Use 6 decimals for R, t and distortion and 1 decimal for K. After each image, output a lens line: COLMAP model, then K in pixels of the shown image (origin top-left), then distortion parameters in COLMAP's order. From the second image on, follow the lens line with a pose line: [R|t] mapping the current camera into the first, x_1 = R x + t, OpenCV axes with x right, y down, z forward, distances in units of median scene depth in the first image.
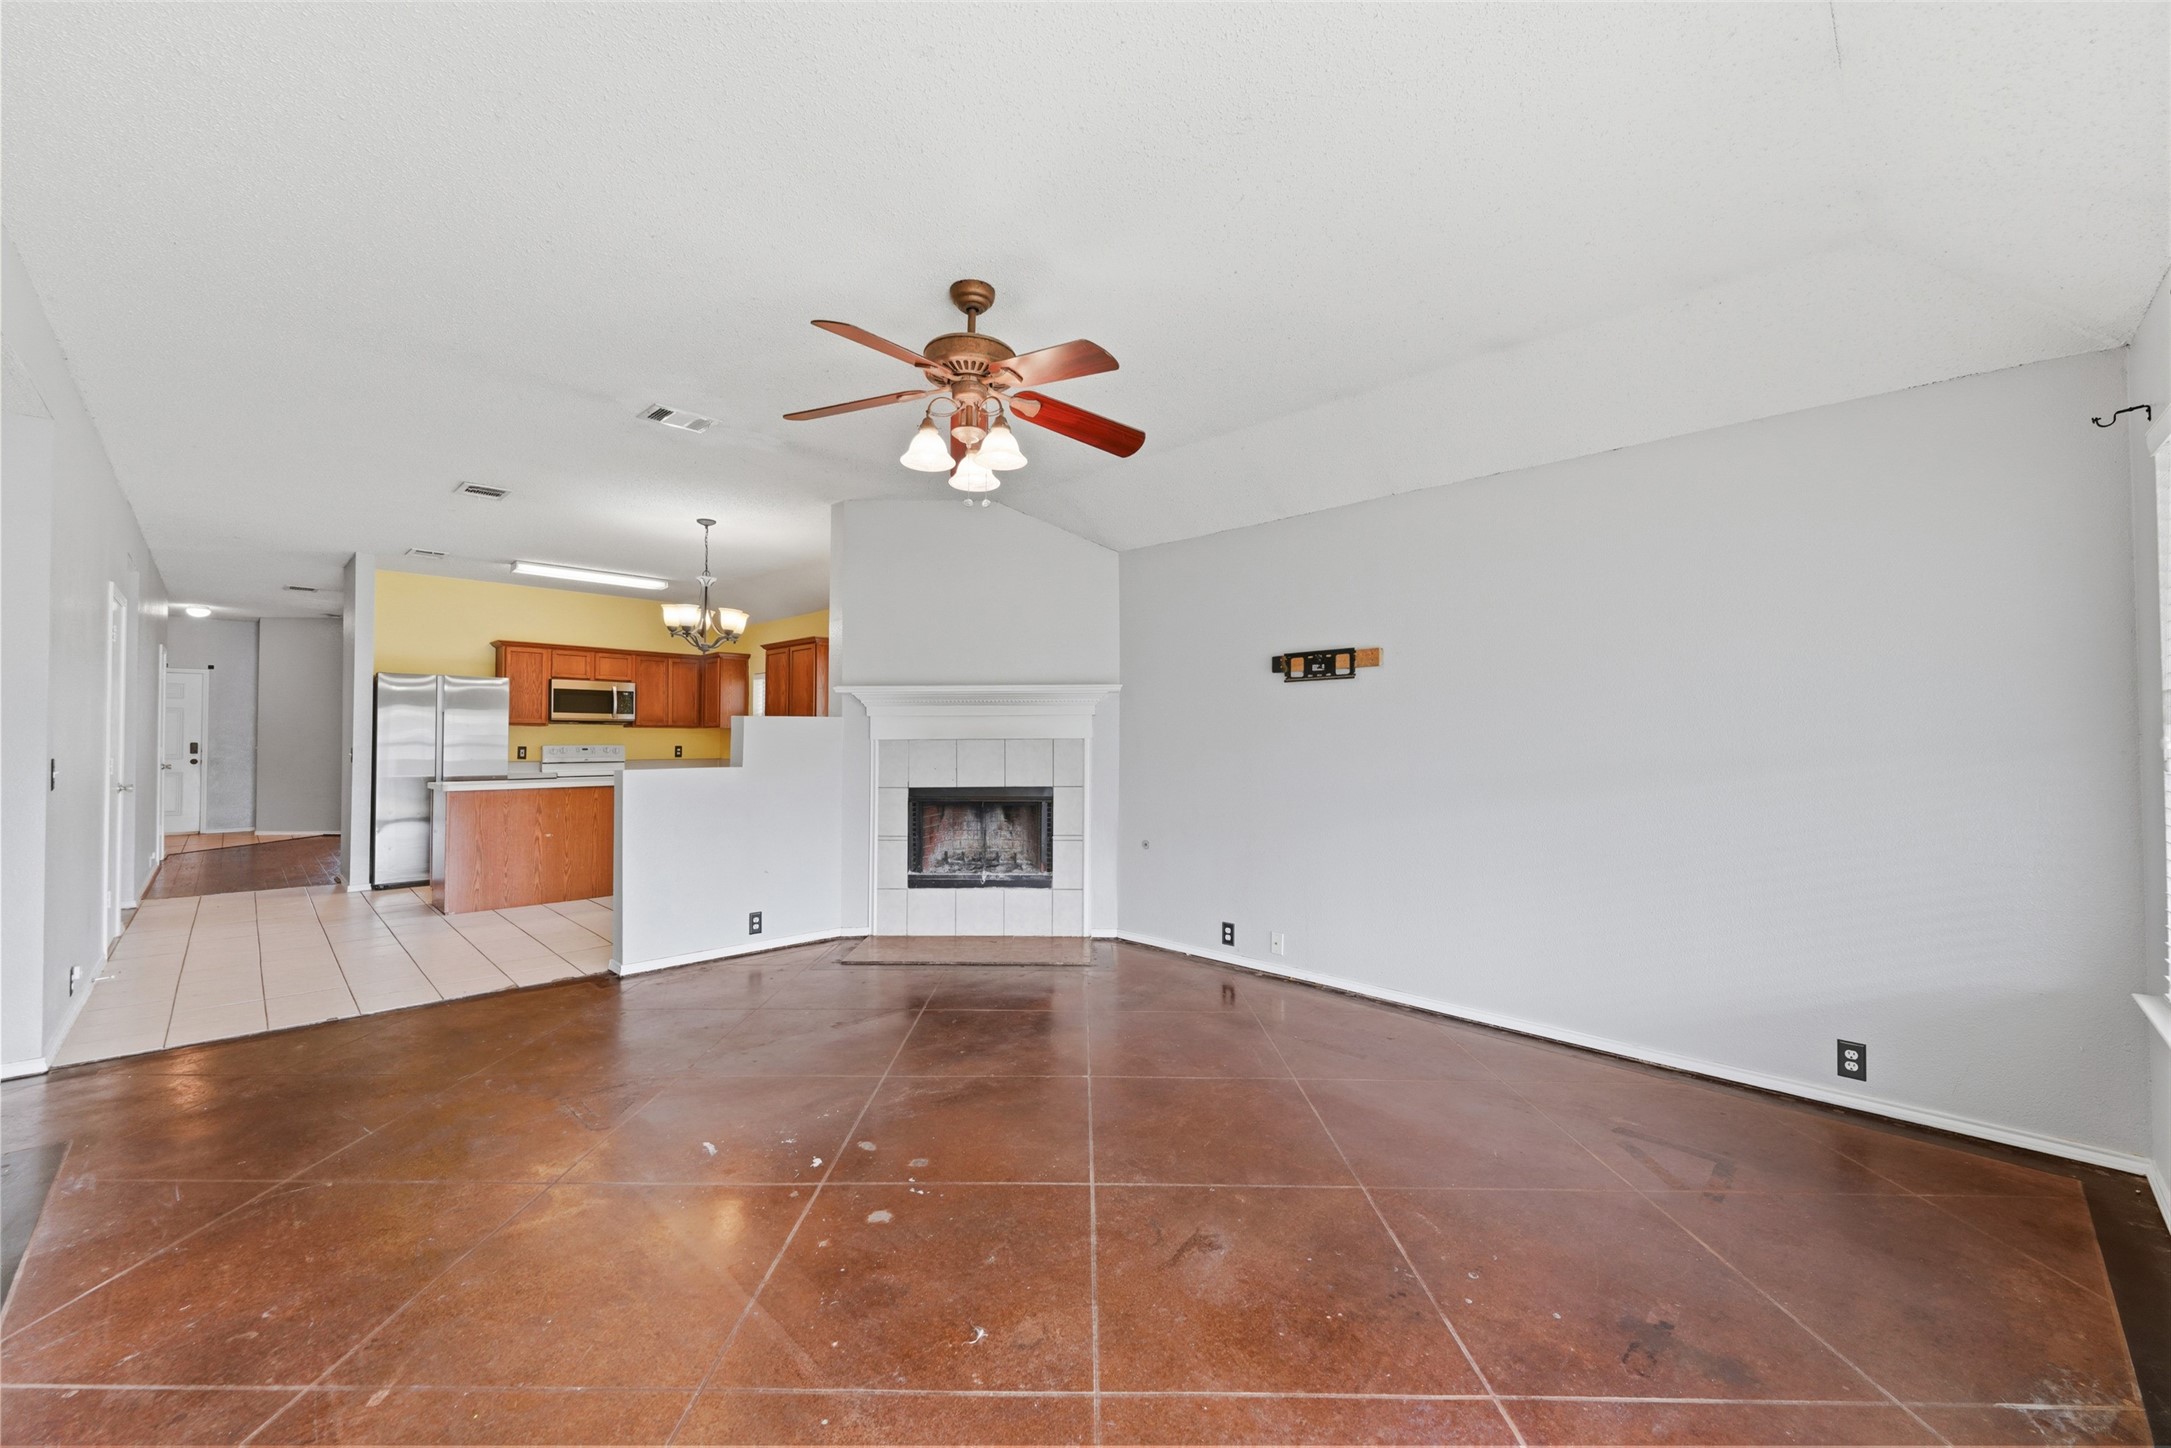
lens RADIAL K [[854.4, 0, 1053.1], [0, 854.4, 729.2], [0, 0, 1]] dist [0.002919, 0.000303]
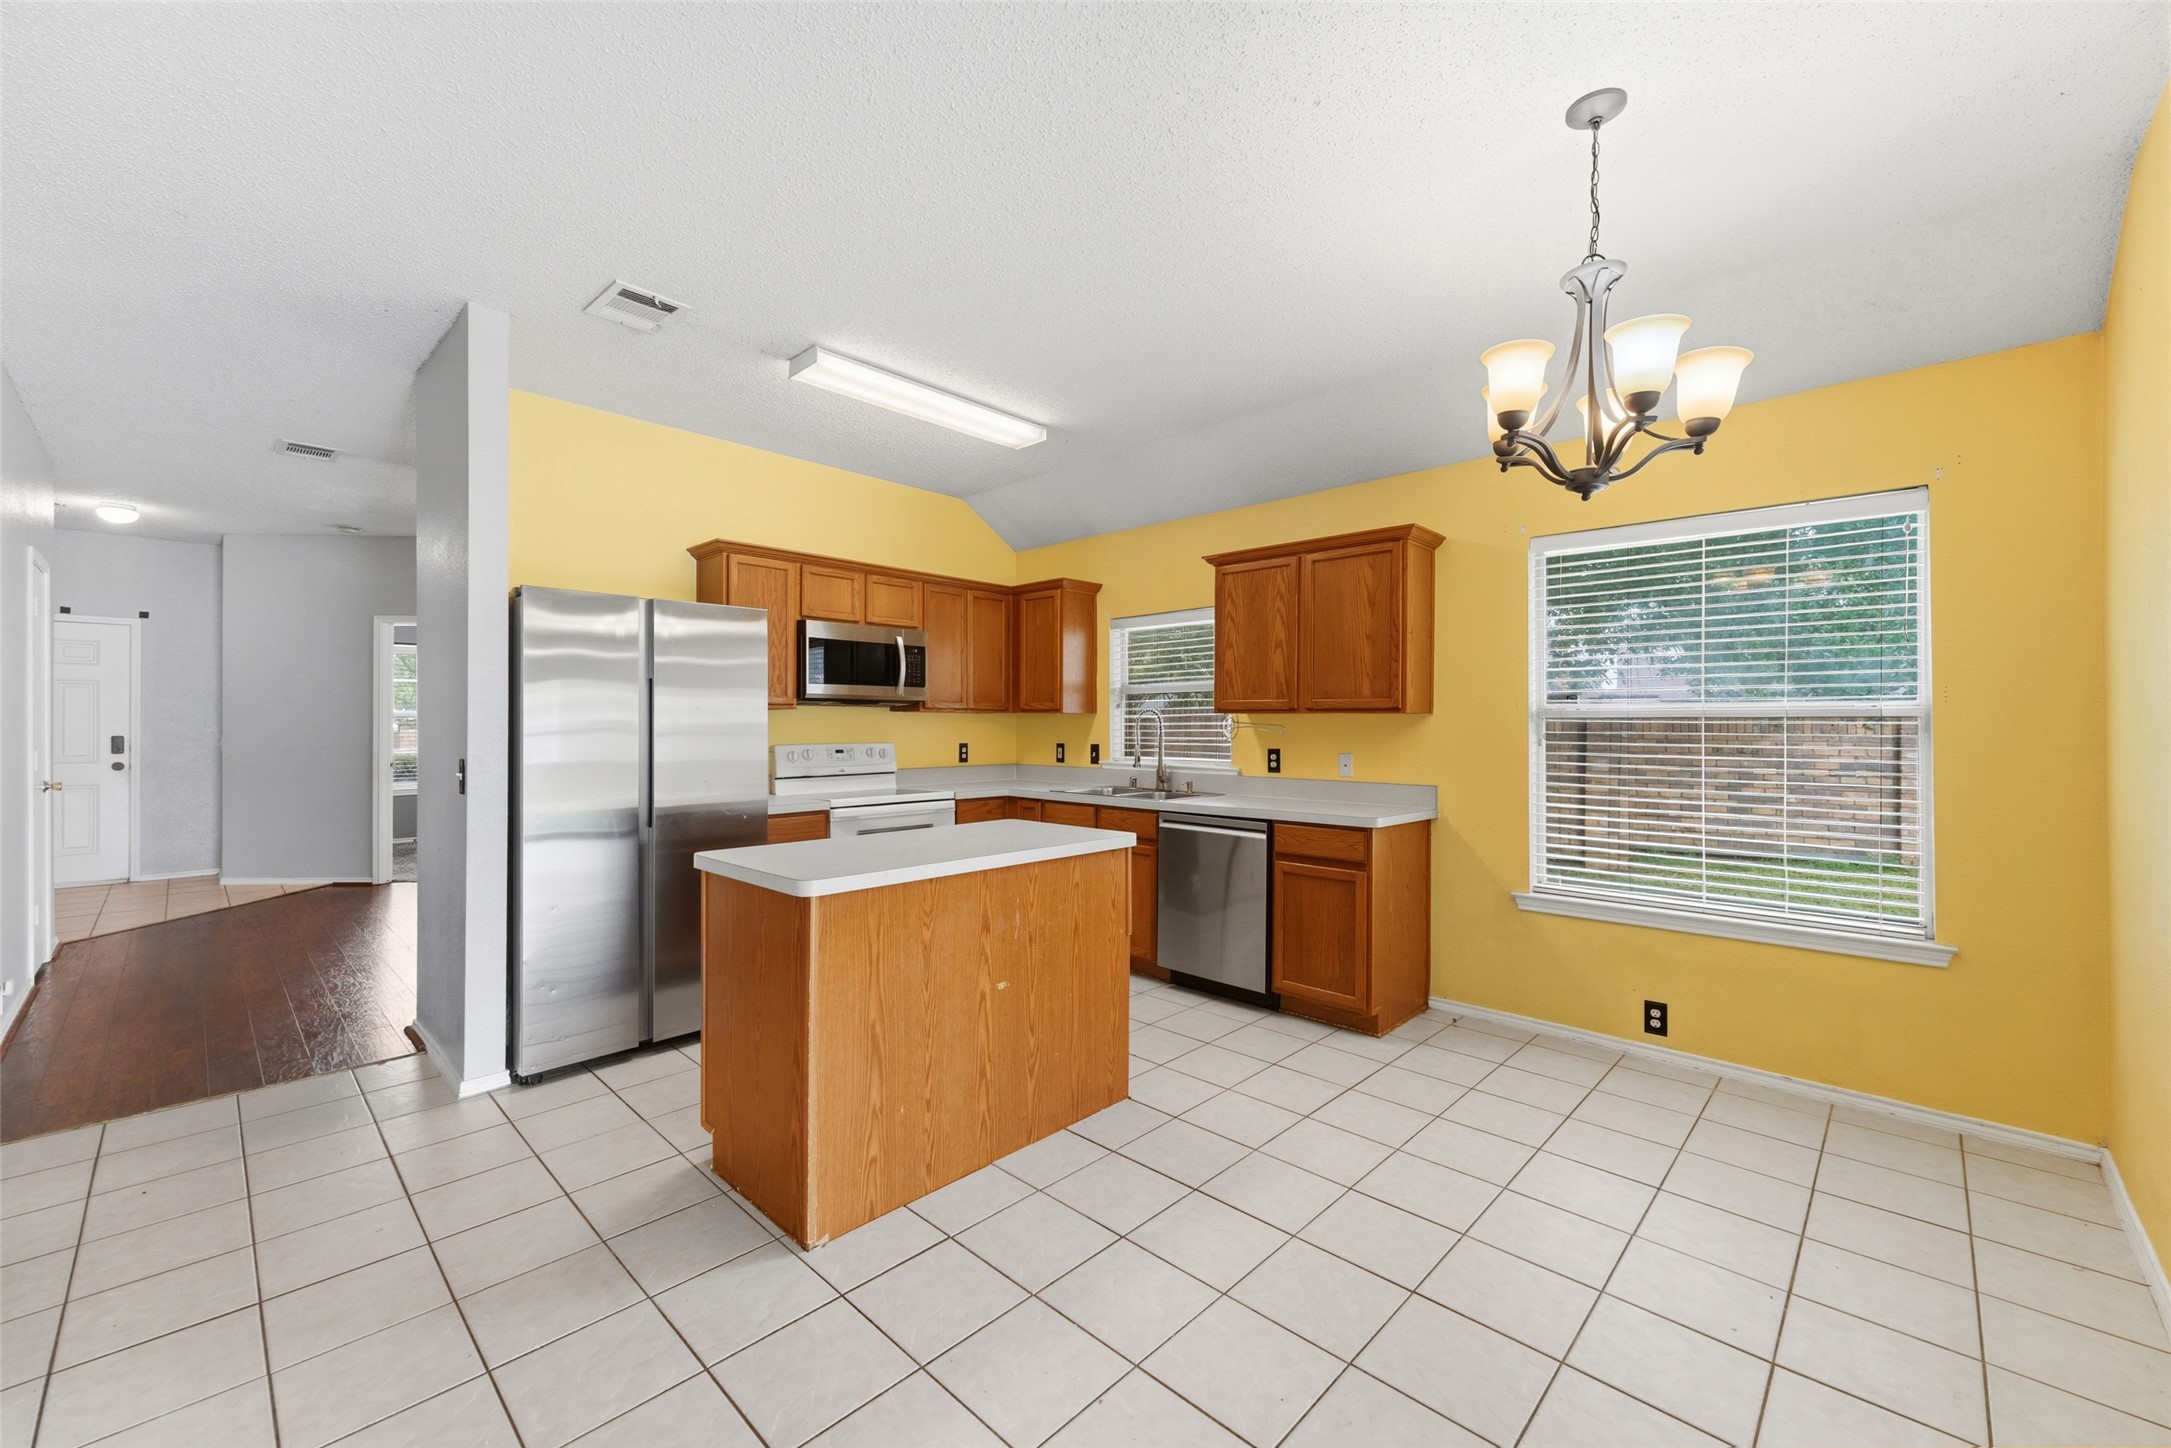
lens RADIAL K [[860.6, 0, 1072.3], [0, 860.6, 726.5], [0, 0, 1]] dist [-0.000436, -0.000262]
pose [[0.999323, -0.000169, 0.036793, -0.423959], [-0.000401, 0.999880, 0.015482, -0.001305], [-0.036791, -0.015486, 0.999203, 0.447064]]
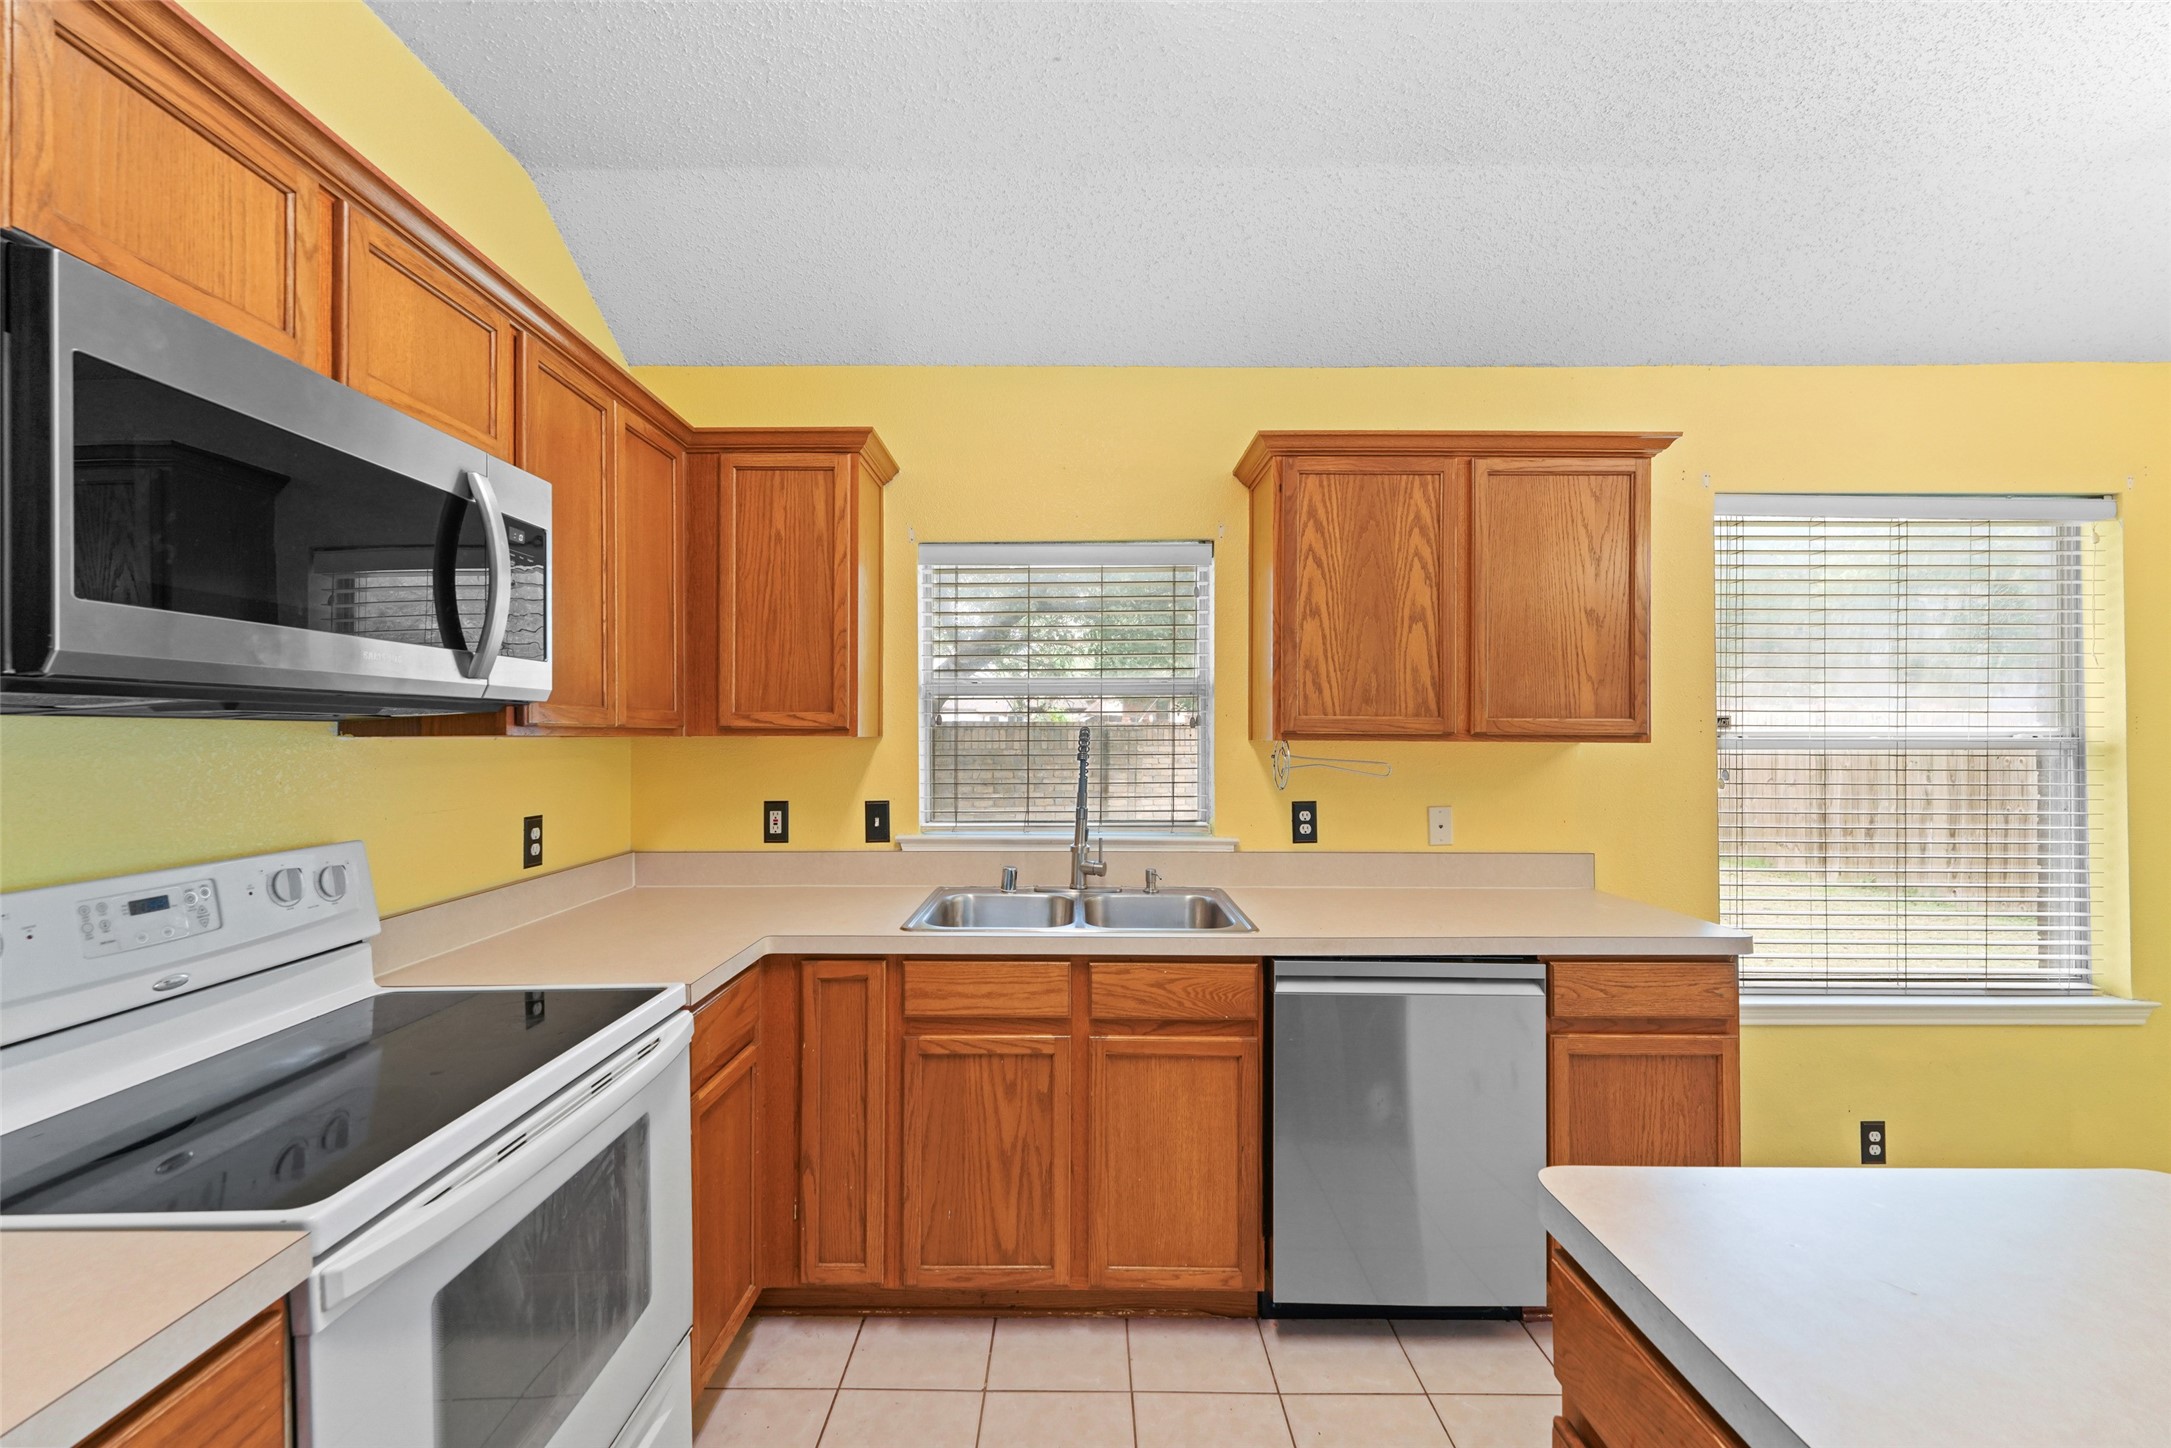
lens RADIAL K [[860.6, 0, 1072.3], [0, 860.6, 726.5], [0, 0, 1]] dist [-0.000436, -0.000262]
pose [[0.692015, 0.003158, 0.721876, -0.552402], [-0.007876, 0.999964, 0.003176, -0.005961], [-0.721840, -0.007884, 0.692015, 0.815780]]
